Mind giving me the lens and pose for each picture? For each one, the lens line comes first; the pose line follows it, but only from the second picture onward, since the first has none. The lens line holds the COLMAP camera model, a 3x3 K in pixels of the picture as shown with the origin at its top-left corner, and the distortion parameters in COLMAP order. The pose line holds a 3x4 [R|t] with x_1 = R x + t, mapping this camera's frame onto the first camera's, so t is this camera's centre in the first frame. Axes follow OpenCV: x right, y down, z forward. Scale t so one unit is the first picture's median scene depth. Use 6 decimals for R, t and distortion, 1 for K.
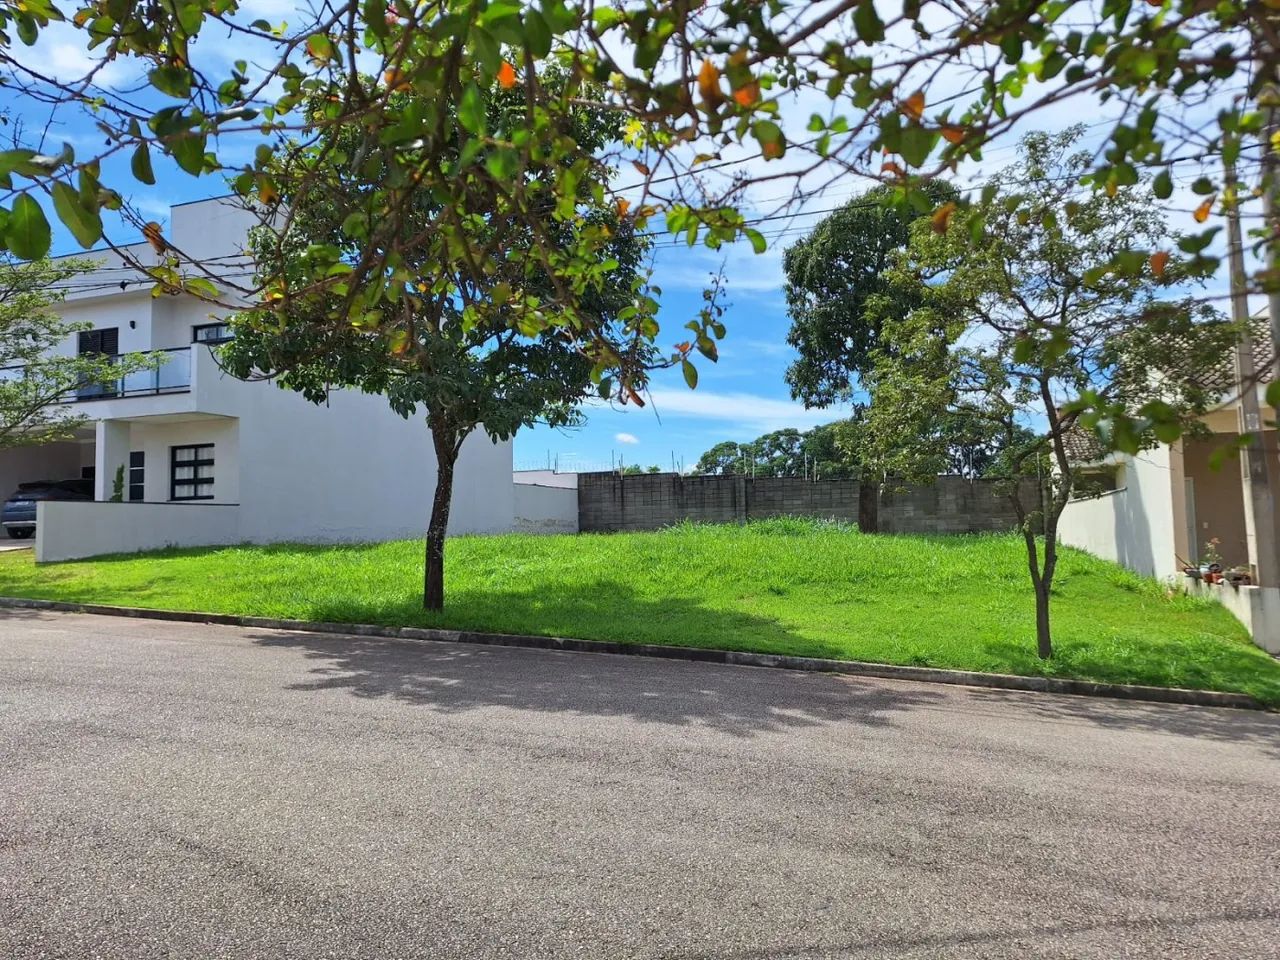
lens RADIAL K [[878.9, 0, 658.3], [0, 878.9, 475.5], [0, 0, 1]] dist [0.127275, -0.173384]
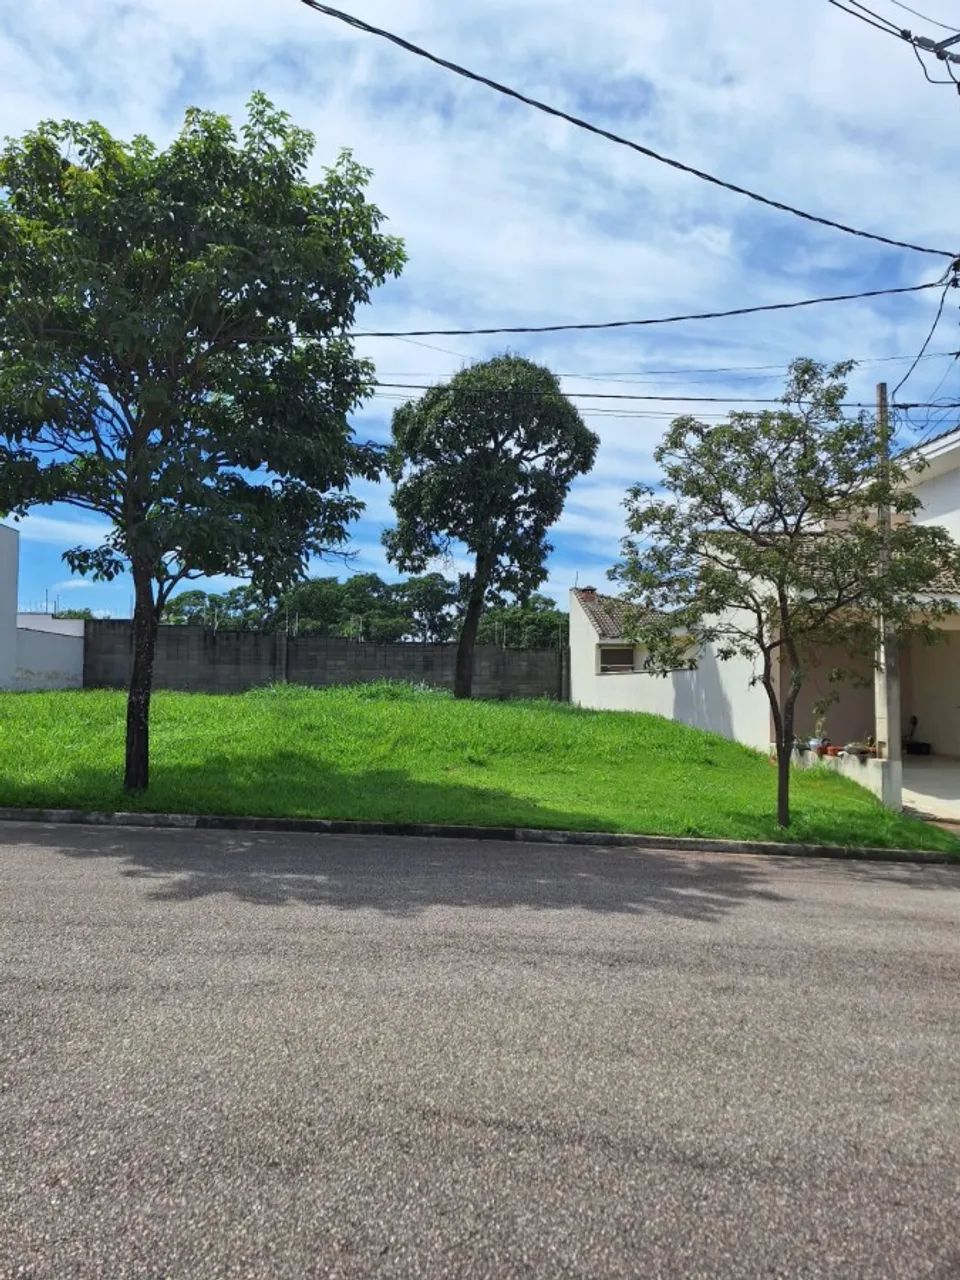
lens RADIAL K [[878.9, 0, 483.0], [0, 878.9, 648.3], [0, 0, 1]] dist [0.127275, -0.173384]
pose [[0.914118, 0.047258, 0.402684, -0.160341], [-0.054894, 0.998465, 0.007435, -0.003354], [-0.401714, -0.028901, 0.915309, 0.052324]]
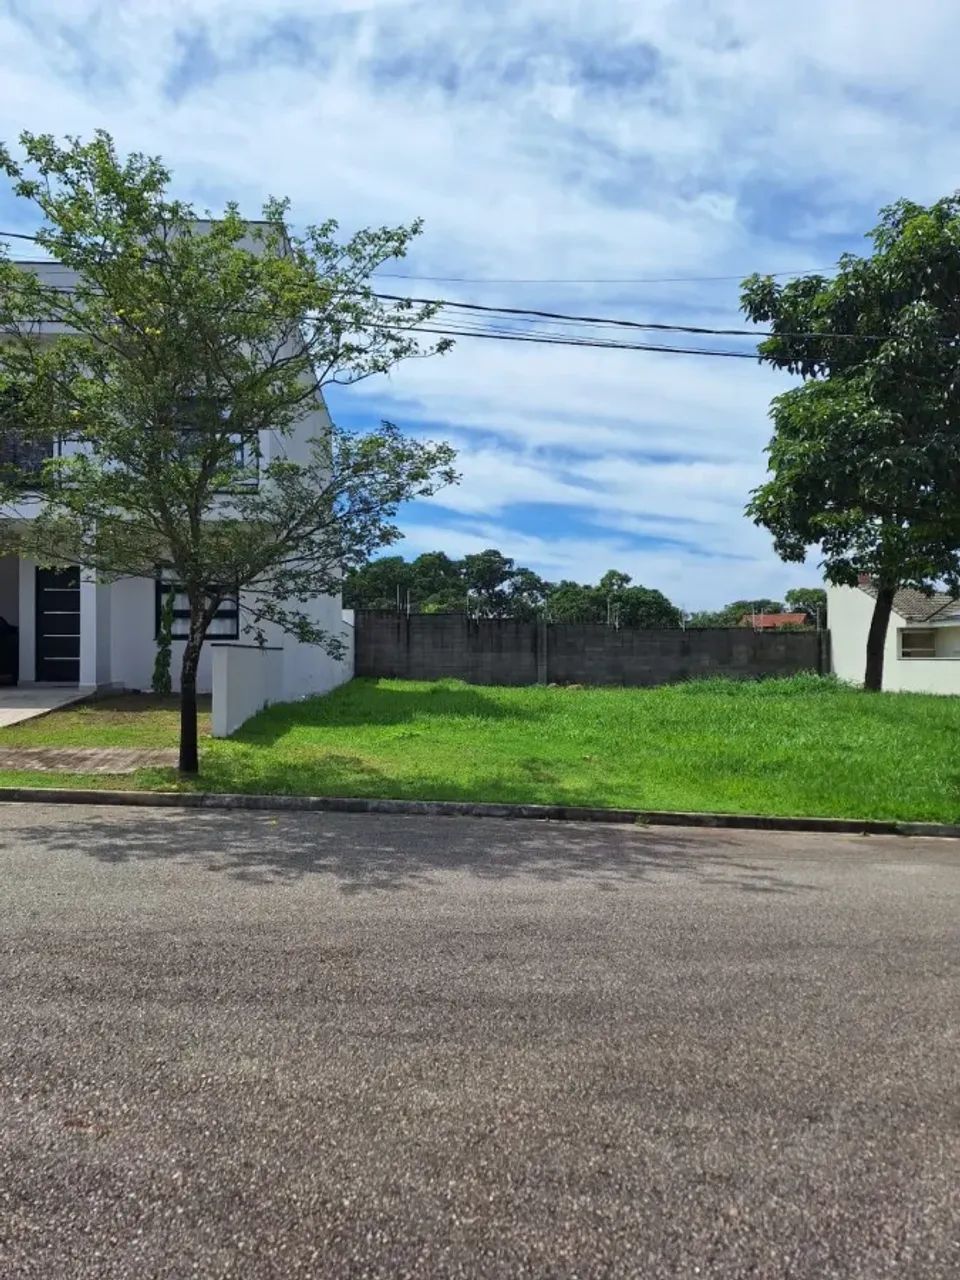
lens RADIAL K [[883.0, 0, 475.2], [0, 883.0, 639.1], [0, 0, 1]] dist [0.082784, -0.115155]
pose [[0.922435, 0.028162, 0.385124, -0.589619], [-0.041358, 0.998806, 0.026020, -0.001301], [-0.383931, -0.039929, 0.922498, 0.242115]]
